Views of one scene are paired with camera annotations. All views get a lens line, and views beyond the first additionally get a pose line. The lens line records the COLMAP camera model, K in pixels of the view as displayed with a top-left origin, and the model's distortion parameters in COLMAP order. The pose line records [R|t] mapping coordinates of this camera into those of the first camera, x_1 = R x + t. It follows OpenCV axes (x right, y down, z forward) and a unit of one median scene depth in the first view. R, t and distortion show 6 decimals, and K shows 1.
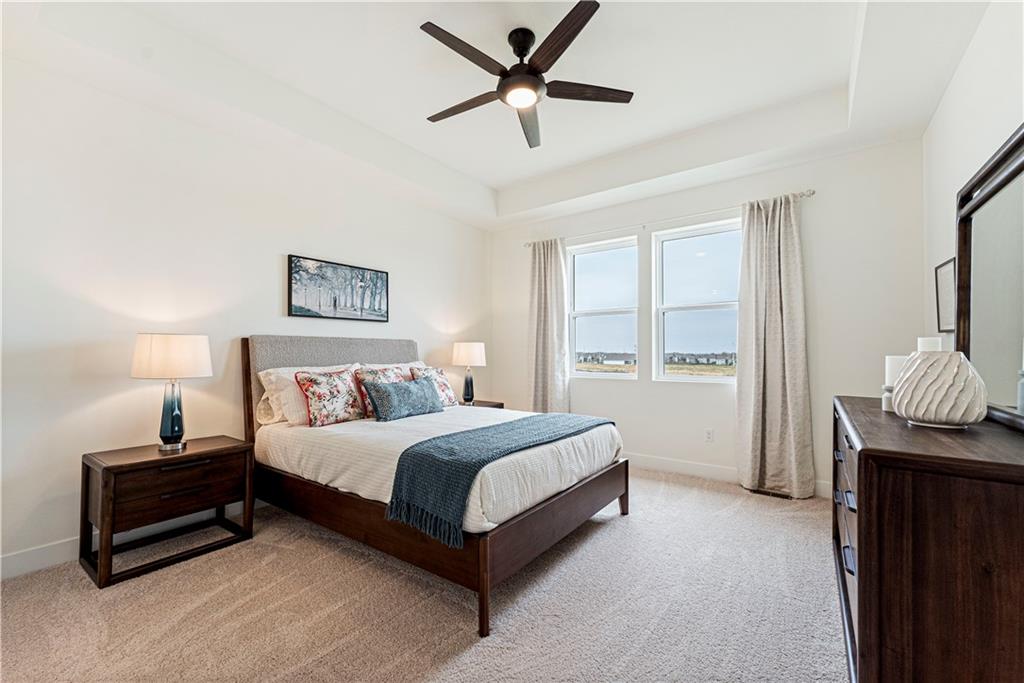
lens RADIAL K [[427.8, 0, 503.2], [0, 427.8, 344.5], [0, 0, 1]] dist [0.002030, 0.000336]
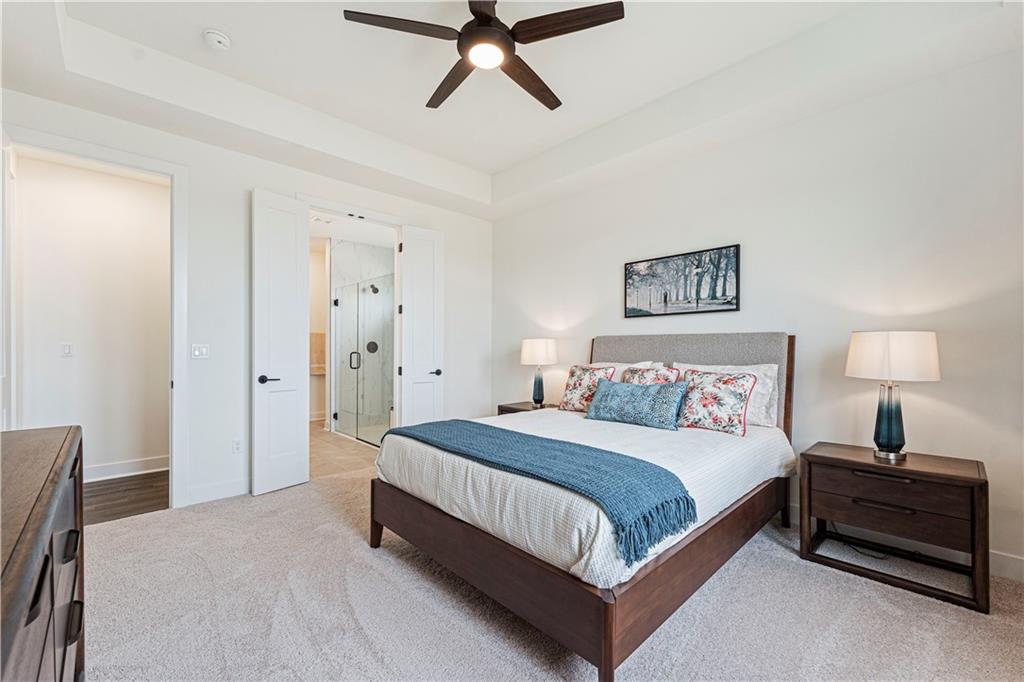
lens RADIAL K [[427.8, 0, 509.5], [0, 427.8, 347.5], [0, 0, 1]] dist [0.002030, 0.000336]
pose [[-0.193075, -0.006806, -0.981160, 0.592270], [0.011137, 0.999896, -0.009128, 0.016515], [0.981121, -0.012689, -0.192979, 0.810666]]
